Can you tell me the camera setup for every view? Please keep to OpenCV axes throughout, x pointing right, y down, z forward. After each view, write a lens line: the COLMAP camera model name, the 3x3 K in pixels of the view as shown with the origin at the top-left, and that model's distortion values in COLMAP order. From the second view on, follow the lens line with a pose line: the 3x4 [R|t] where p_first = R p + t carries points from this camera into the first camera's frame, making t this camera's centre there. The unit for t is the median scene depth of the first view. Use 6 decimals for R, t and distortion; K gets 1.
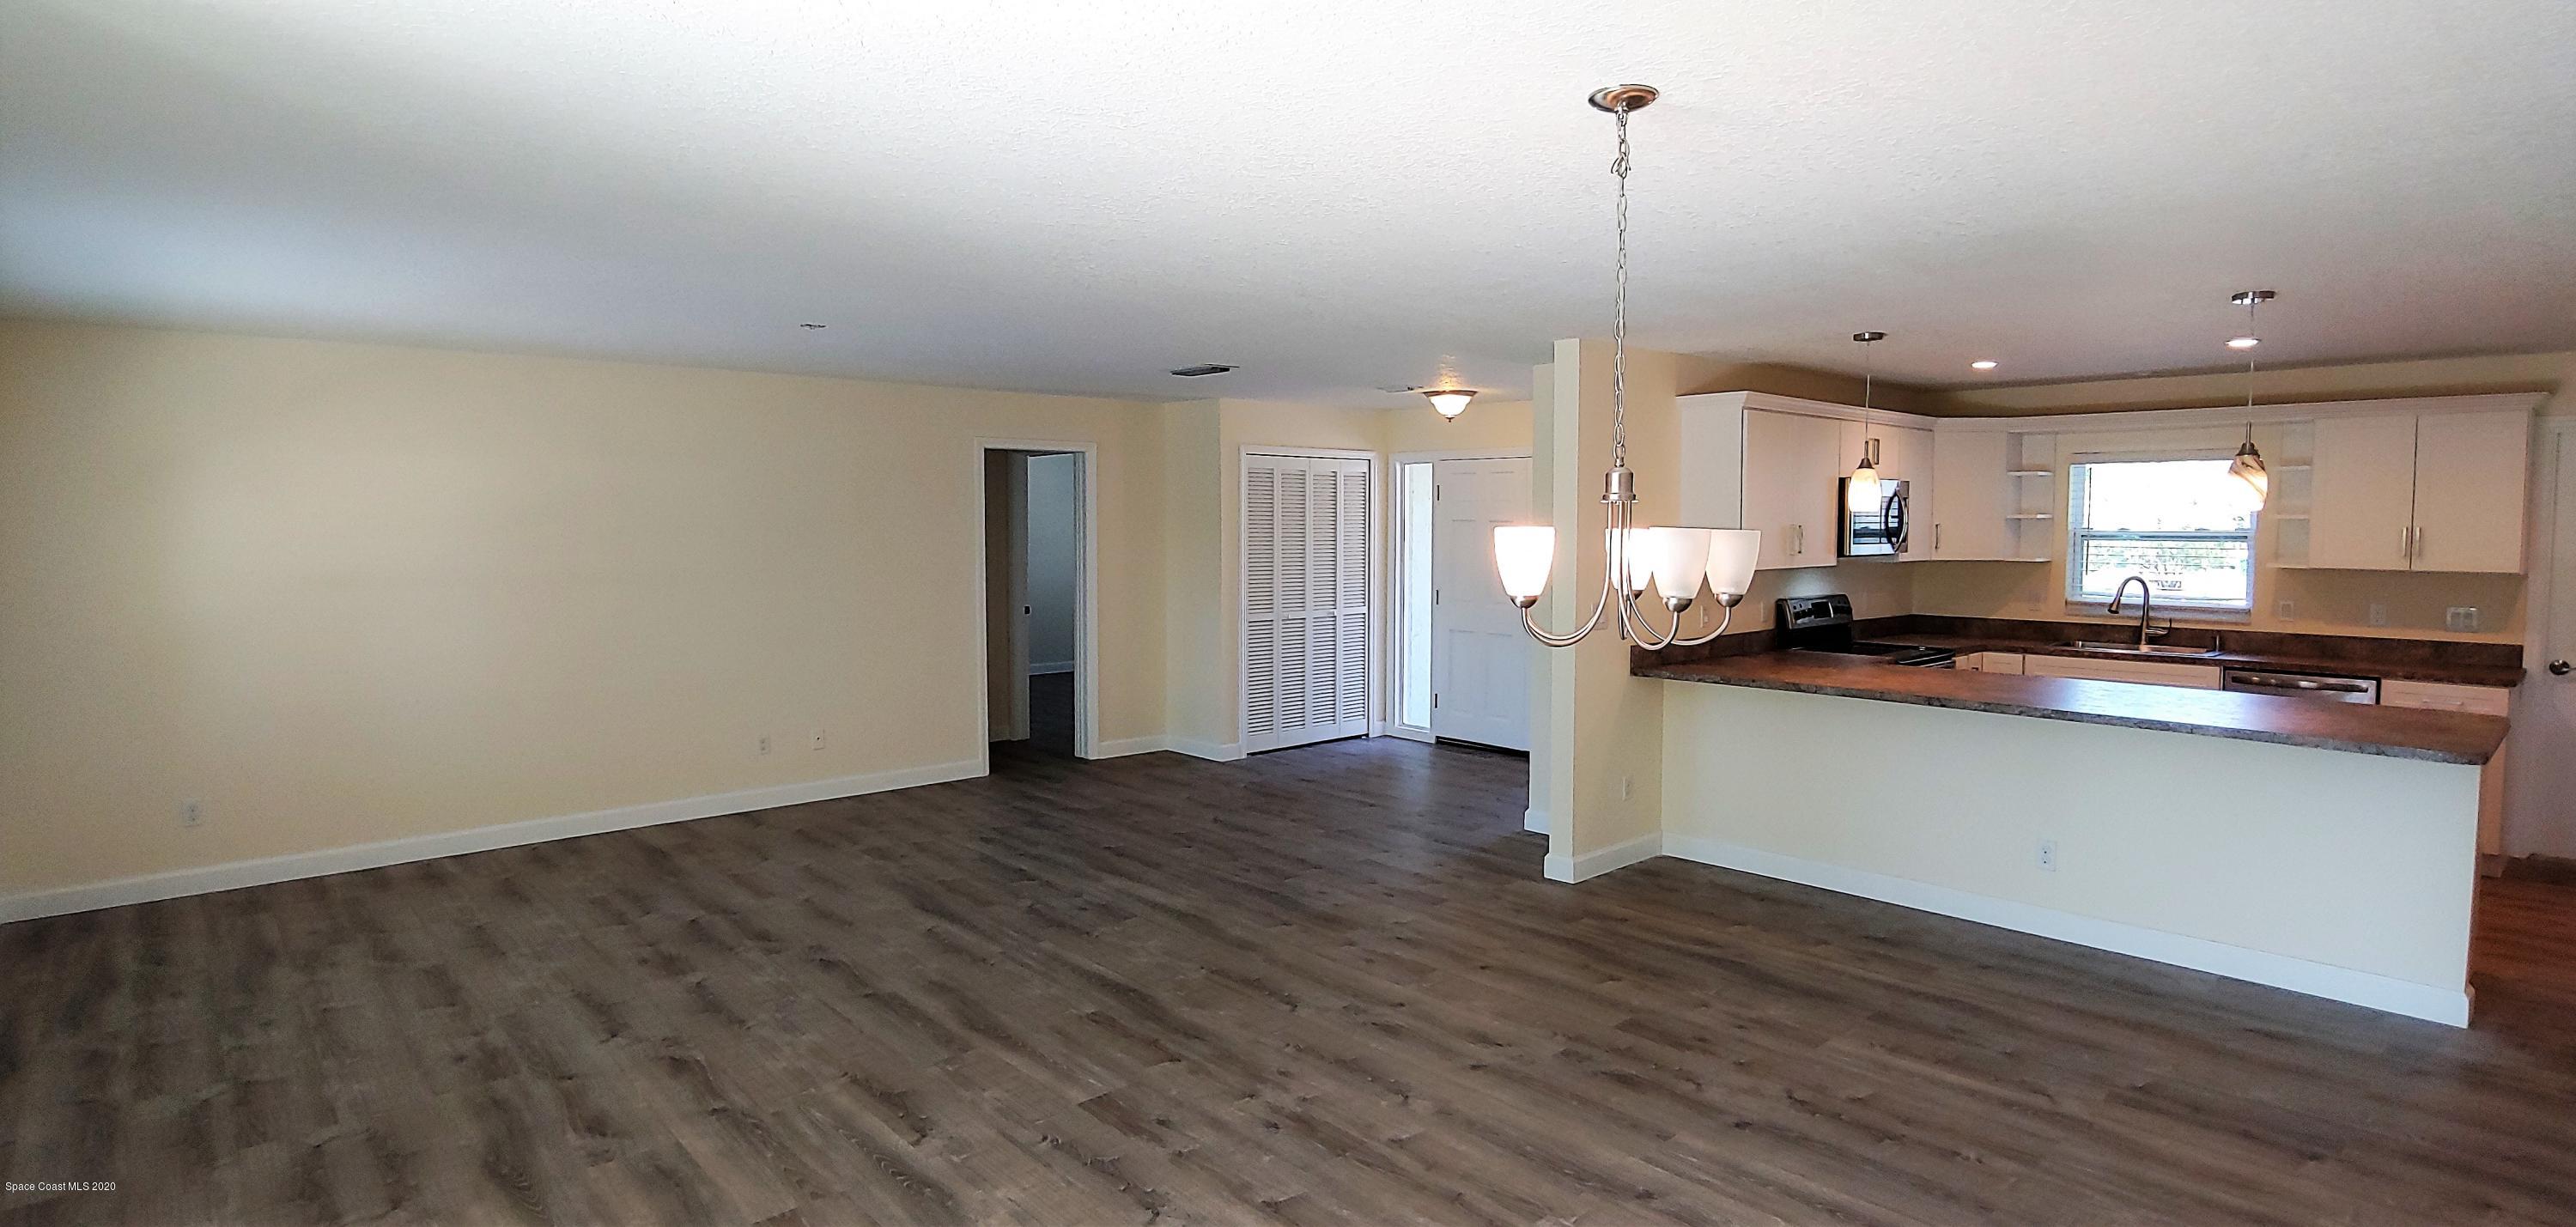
lens RADIAL K [[1266.8, 0, 1277.9], [0, 1266.8, 588.7], [0, 0, 1]] dist [-0.022377, -0.000258]
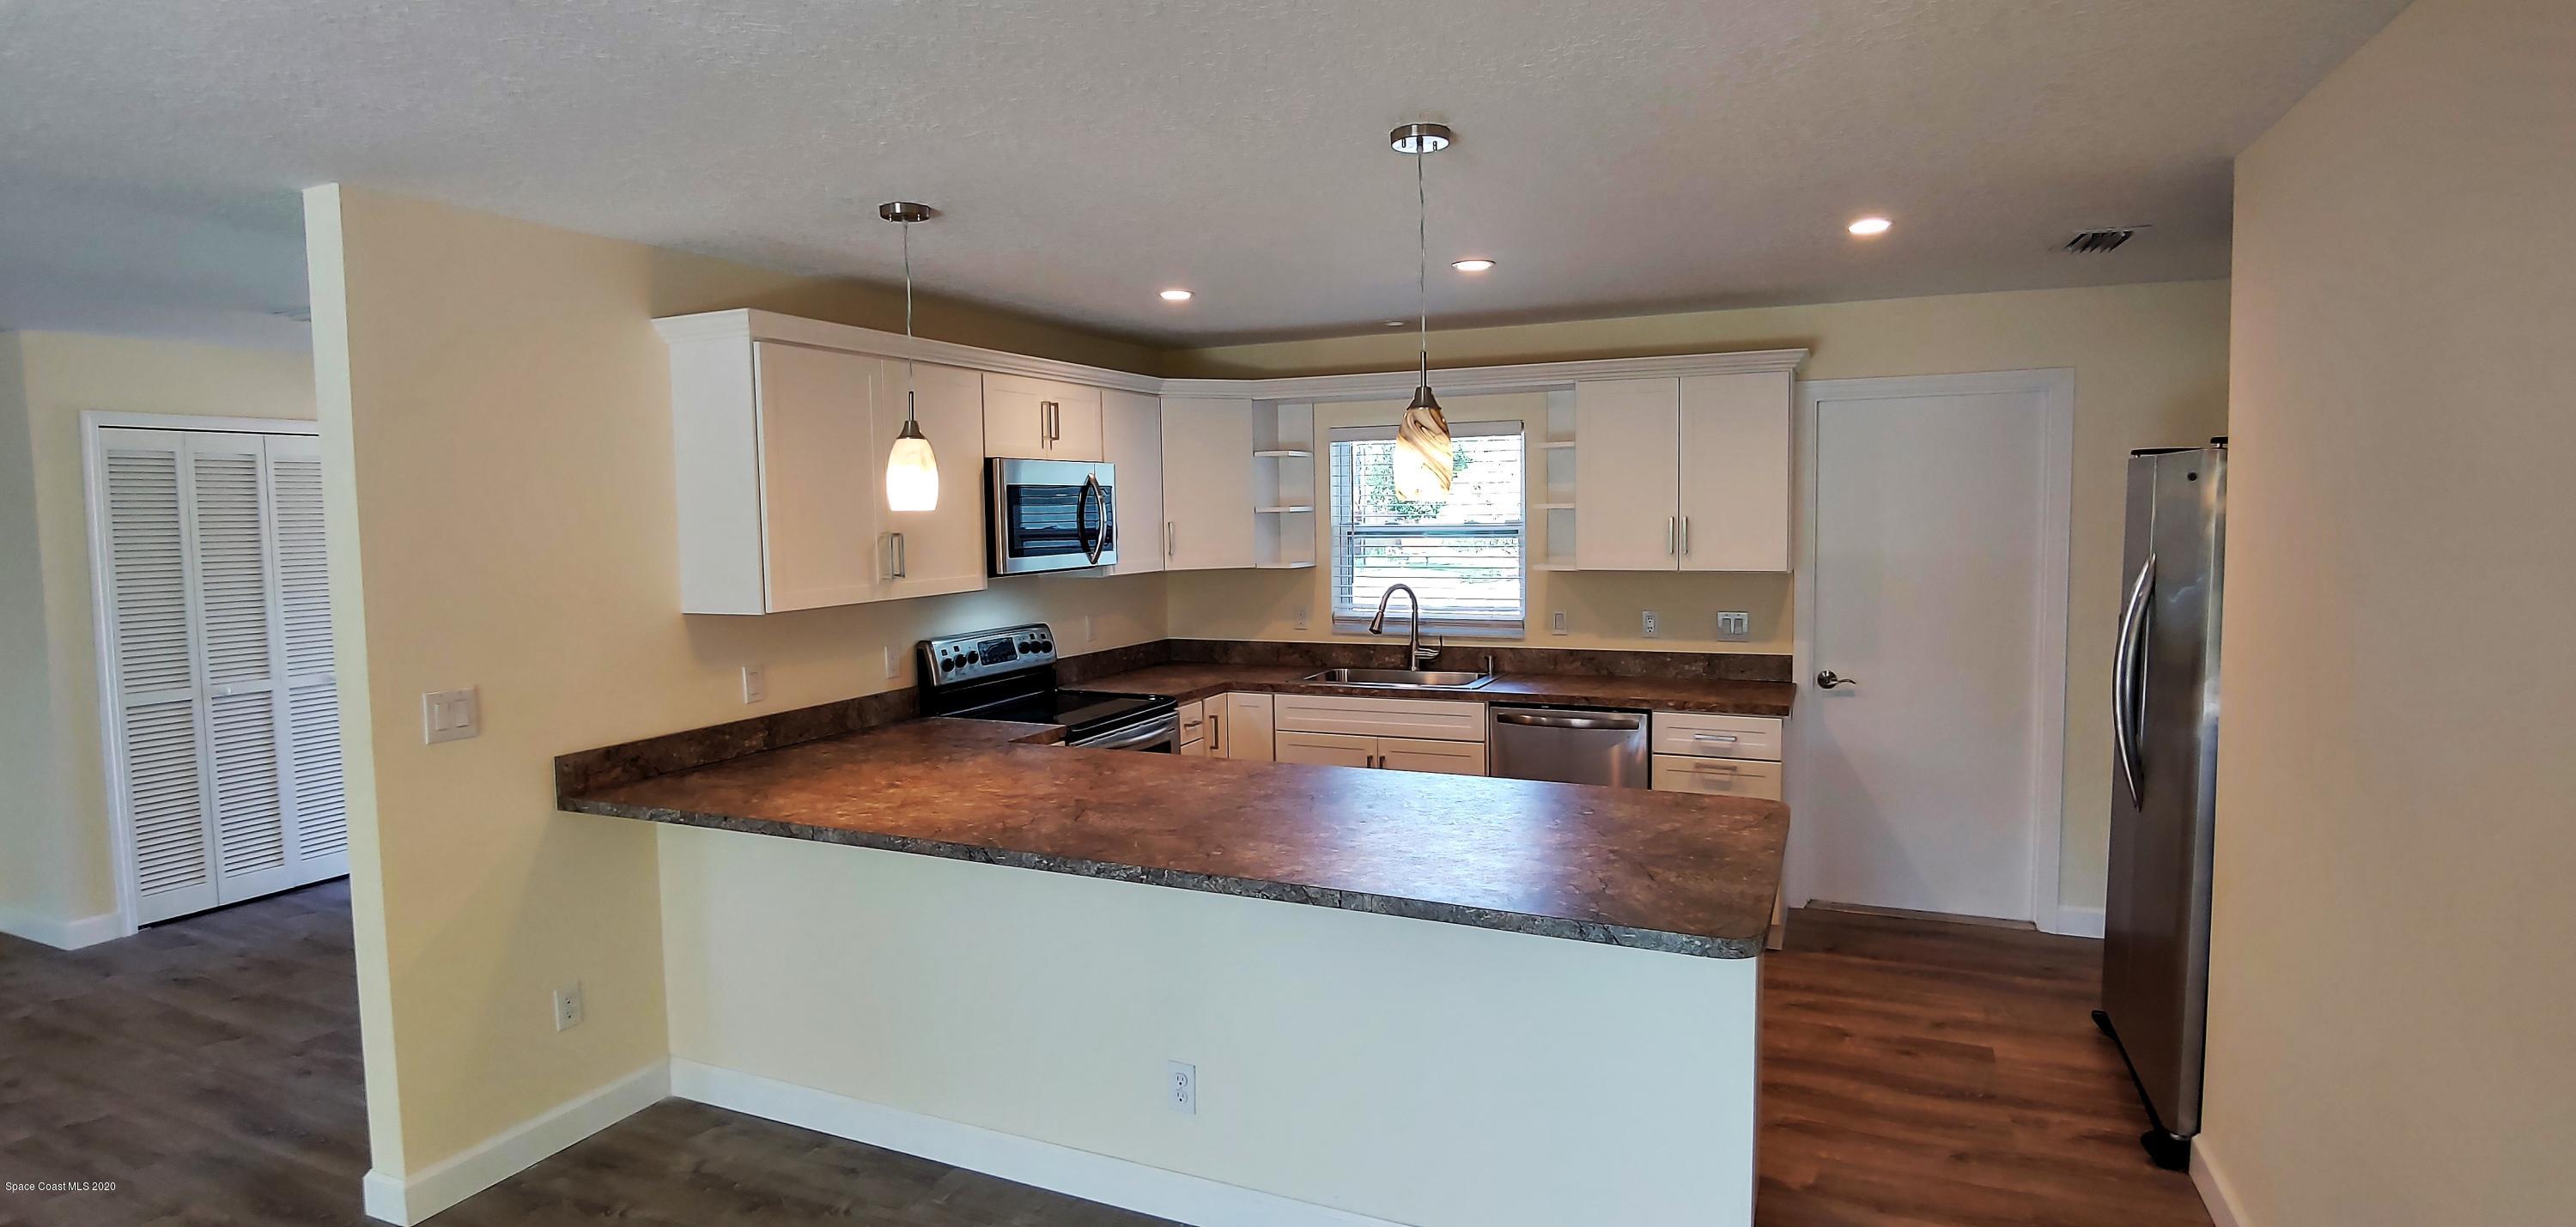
lens RADIAL K [[1266.8, 0, 1277.9], [0, 1266.8, 588.7], [0, 0, 1]] dist [-0.022377, -0.000258]
pose [[0.916173, -0.041359, 0.398643, 0.370935], [0.038980, 0.999141, 0.014076, -0.026206], [-0.398883, 0.002643, 0.916998, 0.378349]]
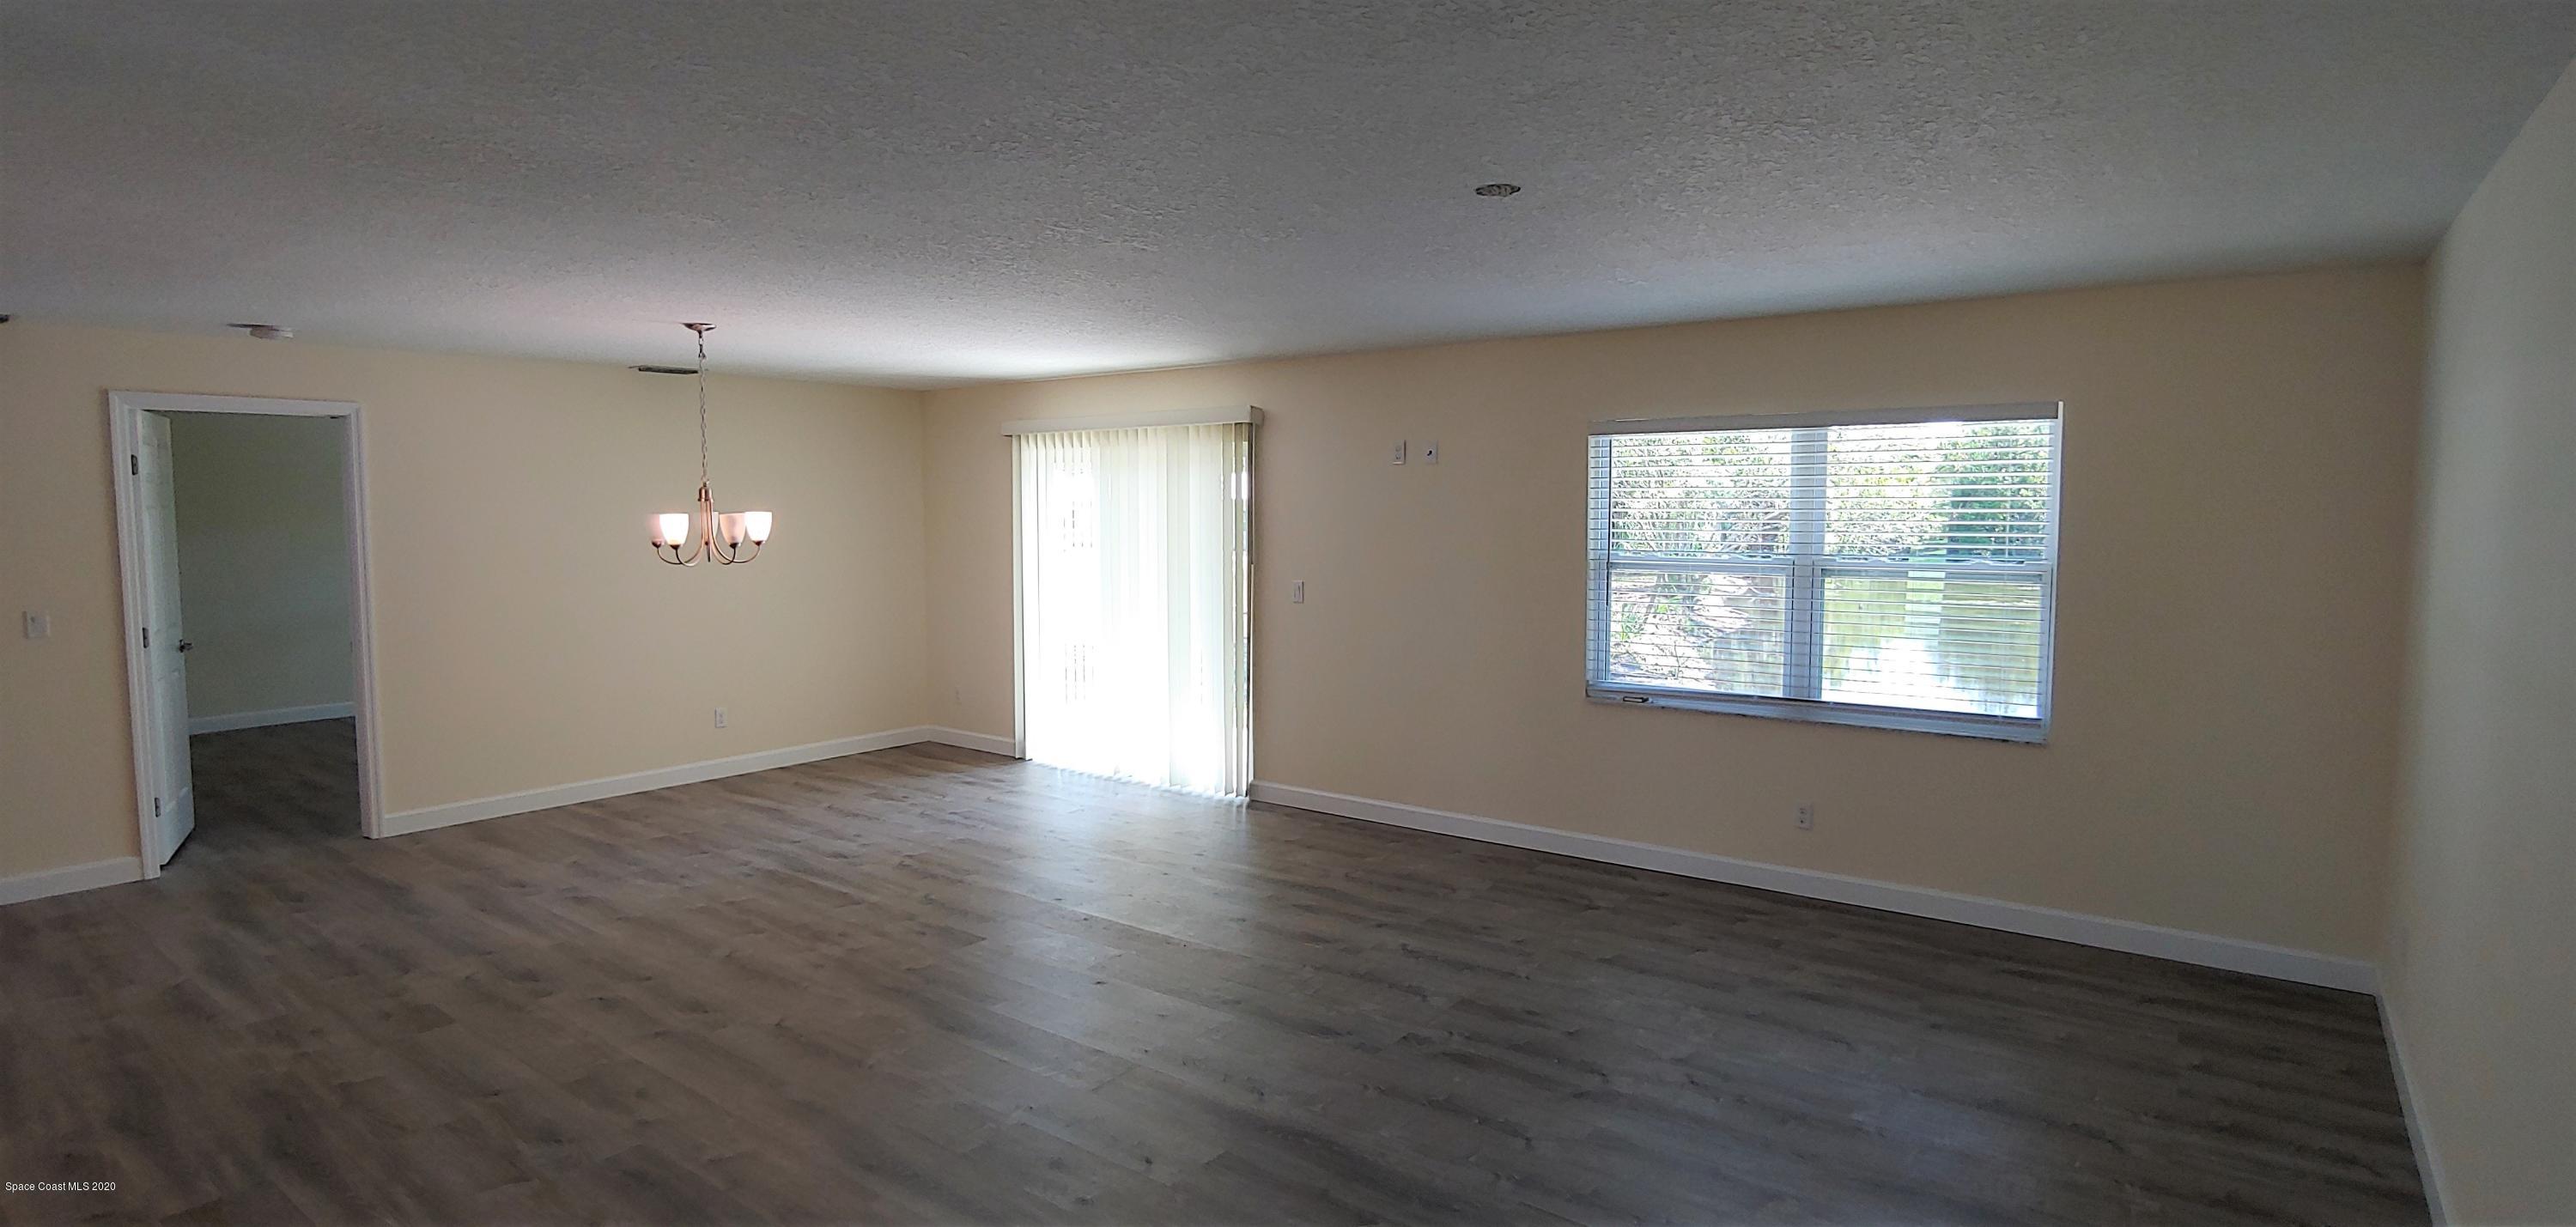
lens RADIAL K [[1266.8, 0, 1277.9], [0, 1266.8, 588.7], [0, 0, 1]] dist [-0.022377, -0.000258]
pose [[-0.983475, 0.013607, -0.180531, -0.160212], [-0.008665, 0.992491, 0.122007, -0.096080], [0.180836, 0.121555, -0.975973, 1.646279]]
